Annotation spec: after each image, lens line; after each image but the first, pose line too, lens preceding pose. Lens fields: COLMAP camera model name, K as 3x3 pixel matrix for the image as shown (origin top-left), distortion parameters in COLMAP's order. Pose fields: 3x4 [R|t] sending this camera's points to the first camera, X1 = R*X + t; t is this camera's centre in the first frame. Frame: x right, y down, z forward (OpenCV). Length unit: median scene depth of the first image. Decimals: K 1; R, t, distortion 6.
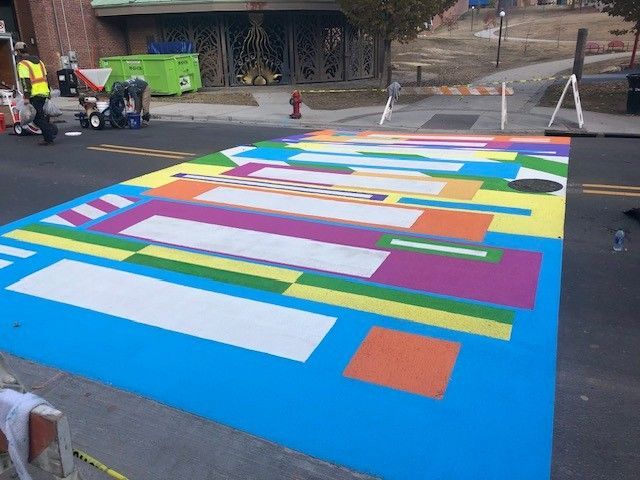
lens RADIAL K [[522.8, 0, 327.2], [0, 522.8, 238.5], [0, 0, 1]] dist [0.018386, -0.005967]
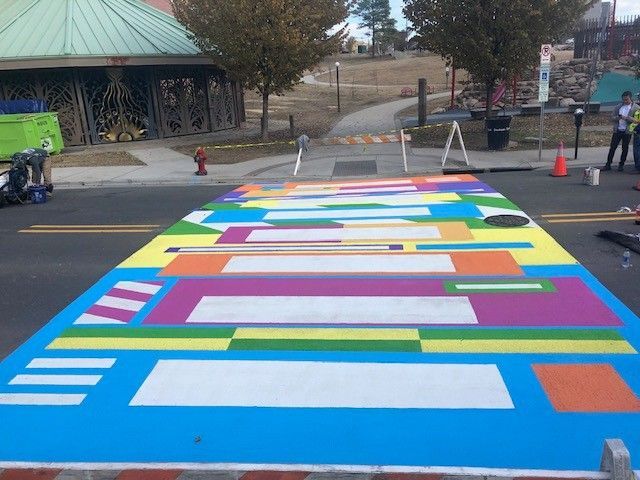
lens RADIAL K [[522.0, 0, 330.8], [0, 522.0, 236.9], [0, 0, 1]] dist [0.014843, -0.002629]
pose [[0.937472, -0.119020, 0.327078, -0.310999], [0.144215, 0.988083, -0.053798, -0.050440], [-0.316777, 0.097604, 0.943465, 0.018135]]
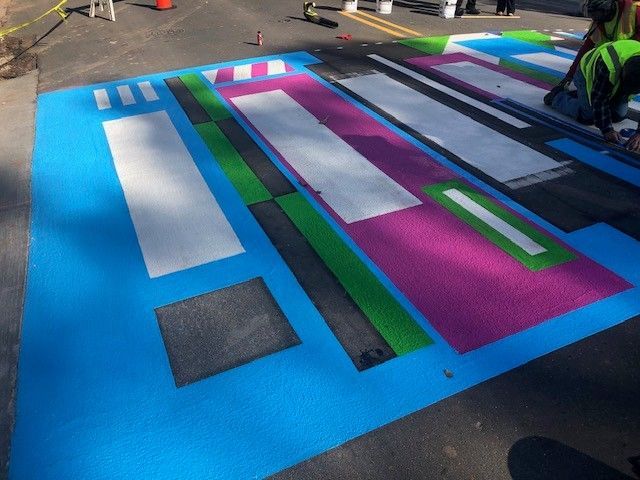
lens RADIAL K [[516.4, 0, 318.5], [0, 516.4, 238.7], [0, 0, 1]] dist [0.018568, -0.002487]
pose [[0.747688, 0.366888, -0.553494, 0.266016], [-0.236917, 0.926043, 0.293795, -0.065225], [0.620349, -0.088535, 0.779313, 0.216129]]
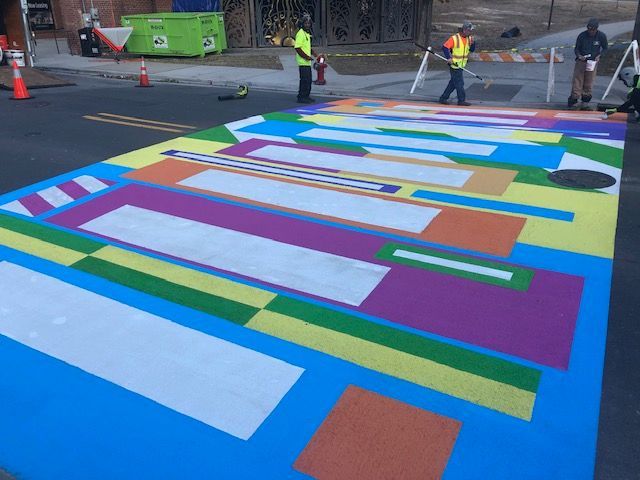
lens RADIAL K [[522.0, 0, 330.8], [0, 522.0, 236.9], [0, 0, 1]] dist [0.014843, -0.002629]
pose [[0.997469, 0.034283, -0.062295, 0.047823], [-0.030098, 0.997304, 0.066923, -0.045045], [0.064421, -0.064878, 0.995812, 0.122265]]
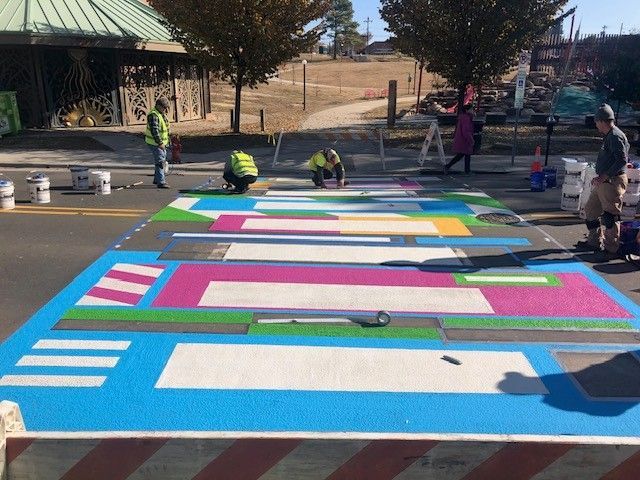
lens RADIAL K [[522.8, 0, 327.2], [0, 522.8, 238.5], [0, 0, 1]] dist [0.018386, -0.005967]
pose [[0.908808, -0.085851, 0.408286, -0.388376], [0.112754, 0.992725, -0.042240, -0.043224], [-0.401689, 0.084424, 0.911876, 0.058178]]
